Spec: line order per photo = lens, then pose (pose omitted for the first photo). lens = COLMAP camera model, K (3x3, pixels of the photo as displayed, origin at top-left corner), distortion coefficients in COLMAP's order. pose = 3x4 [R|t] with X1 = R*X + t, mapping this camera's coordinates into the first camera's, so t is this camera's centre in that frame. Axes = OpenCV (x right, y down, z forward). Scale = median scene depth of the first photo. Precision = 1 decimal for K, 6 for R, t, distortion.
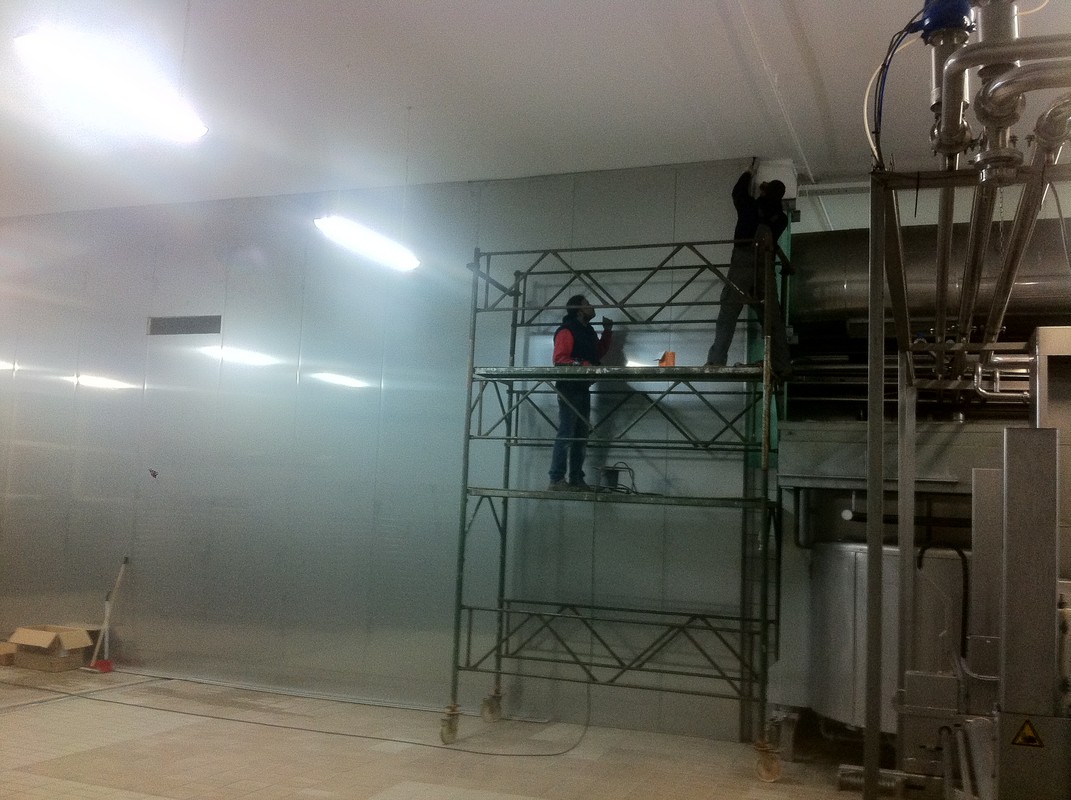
lens RADIAL K [[1072.8, 0, 535.5], [0, 1072.8, 400.0], [0, 0, 1]] dist [0.002342, 0.001491]
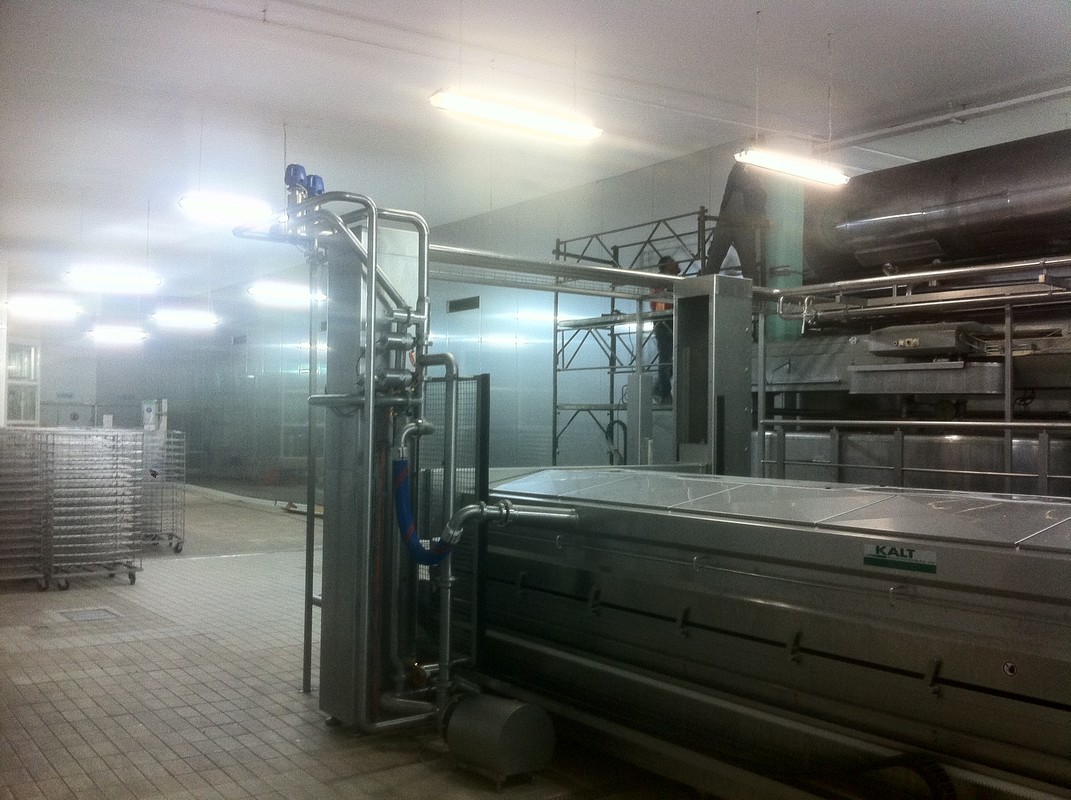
lens RADIAL K [[1072.8, 0, 535.5], [0, 1072.8, 400.0], [0, 0, 1]] dist [0.002342, 0.001491]
pose [[0.831395, -0.050246, -0.553406, 0.684424], [0.085499, 0.995611, 0.038051, 0.016110], [0.549065, -0.078951, 0.832042, -0.229368]]
